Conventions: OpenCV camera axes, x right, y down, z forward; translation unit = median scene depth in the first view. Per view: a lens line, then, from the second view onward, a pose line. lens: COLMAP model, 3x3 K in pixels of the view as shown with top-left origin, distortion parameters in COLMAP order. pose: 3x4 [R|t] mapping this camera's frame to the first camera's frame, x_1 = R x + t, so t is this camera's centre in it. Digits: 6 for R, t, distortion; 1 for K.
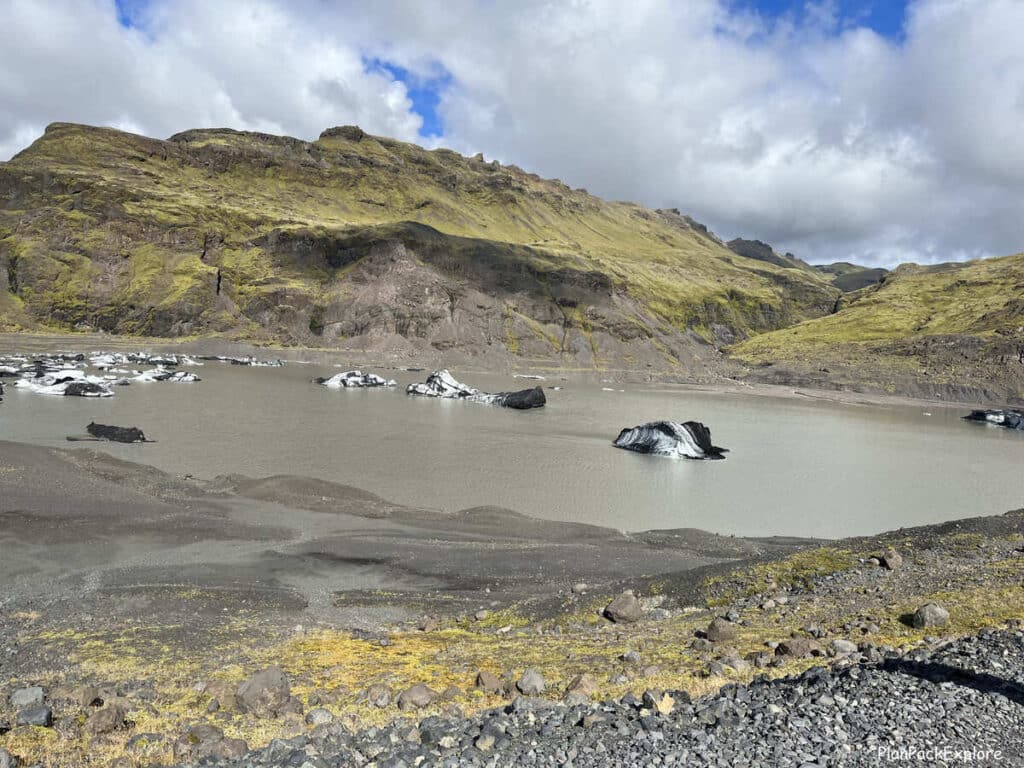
lens RADIAL K [[764.2, 0, 508.7], [0, 764.2, 385.2], [0, 0, 1]] dist [0.063021, -0.084466]
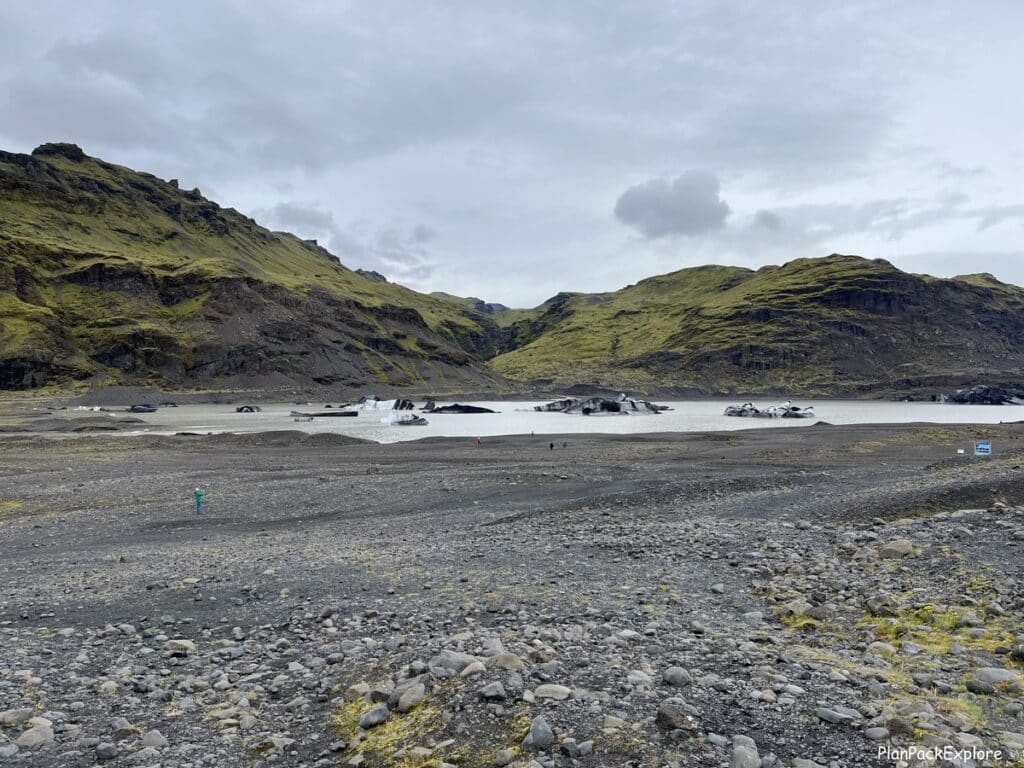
lens RADIAL K [[764.8, 0, 519.0], [0, 764.8, 386.7], [0, 0, 1]] dist [0.054932, -0.072852]
pose [[0.843972, -0.064712, 0.532470, -0.297477], [0.081370, 0.996653, -0.007847, -0.009569], [-0.530180, 0.049950, 0.846413, -0.017822]]
